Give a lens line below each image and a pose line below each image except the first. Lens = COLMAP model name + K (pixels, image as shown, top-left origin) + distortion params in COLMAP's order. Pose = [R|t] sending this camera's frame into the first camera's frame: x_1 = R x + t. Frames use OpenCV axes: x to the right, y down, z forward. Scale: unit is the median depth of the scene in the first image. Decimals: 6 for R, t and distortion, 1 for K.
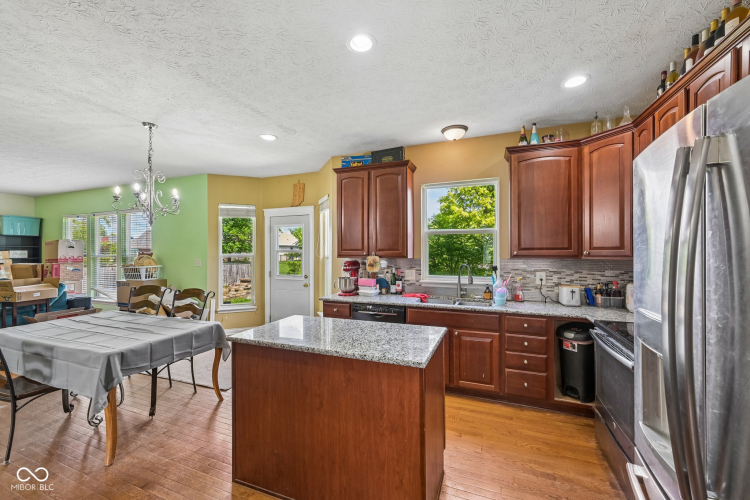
lens RADIAL K [[295.6, 0, 375.0], [0, 295.6, 250.0], [0, 0, 1]] dist [-0.000828, 0.000203]
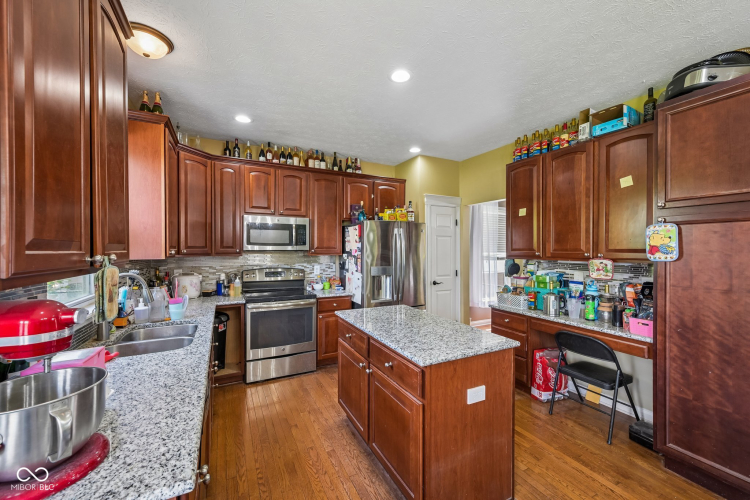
lens RADIAL K [[299.5, 0, 375.0], [0, 299.5, 250.0], [0, 0, 1]] dist [0.001298, 0.000186]
pose [[-0.751142, -0.002114, 0.660138, -0.456793], [-0.002483, 0.999997, 0.000377, 0.002223], [-0.660136, -0.001356, -0.751145, 1.171249]]
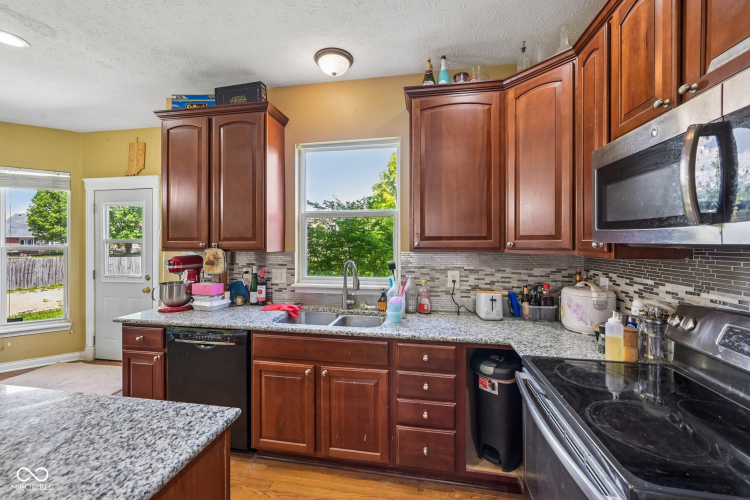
lens RADIAL K [[302.4, 0, 372.0], [0, 302.4, 240.4], [0, 0, 1]] dist [0.000741, 0.000095]
pose [[0.981304, 0.001984, 0.192452, 0.227553], [-0.002326, 0.999996, 0.001548, 0.000442], [-0.192448, -0.001967, 0.981305, 0.320840]]
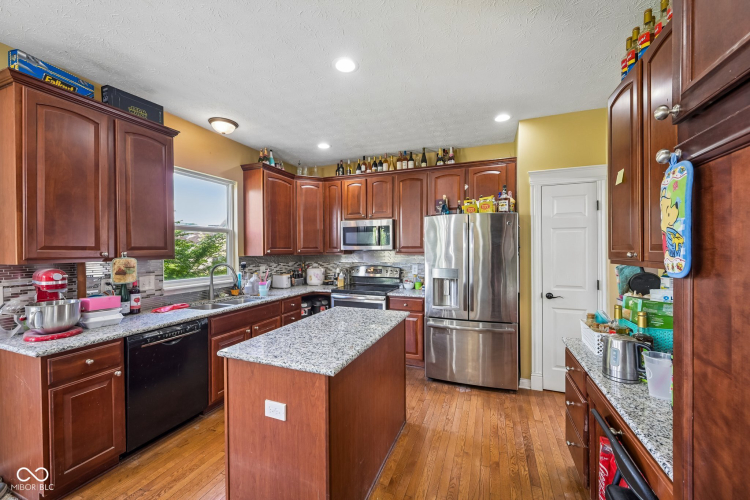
lens RADIAL K [[295.6, 0, 375.0], [0, 295.6, 250.0], [0, 0, 1]] dist [-0.000828, 0.000203]
pose [[0.002772, 0.000069, 0.999996, -0.699594], [0.002103, 0.999998, -0.000074, 0.005250], [-0.999994, 0.002103, 0.002772, 0.520039]]
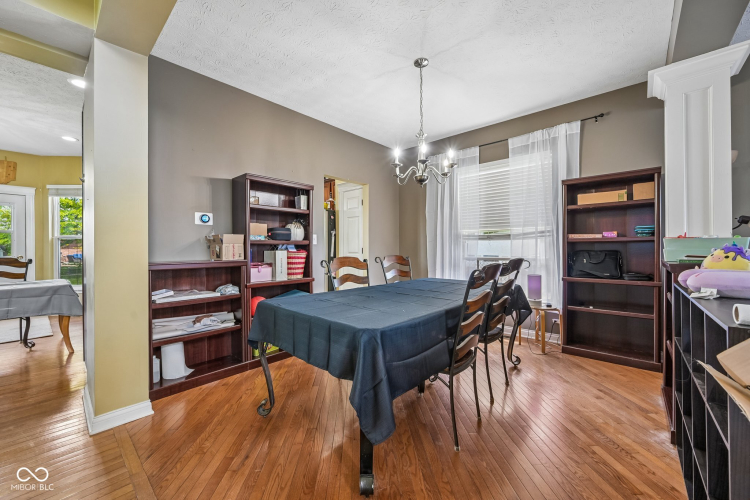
lens RADIAL K [[295.6, 0, 375.0], [0, 295.6, 250.0], [0, 0, 1]] dist [-0.000828, 0.000203]
pose [[0.351757, -0.000791, 0.936091, -1.160715], [0.000263, 1.000000, 0.000746, 0.102230], [-0.936091, -0.000017, 0.351757, -0.725960]]
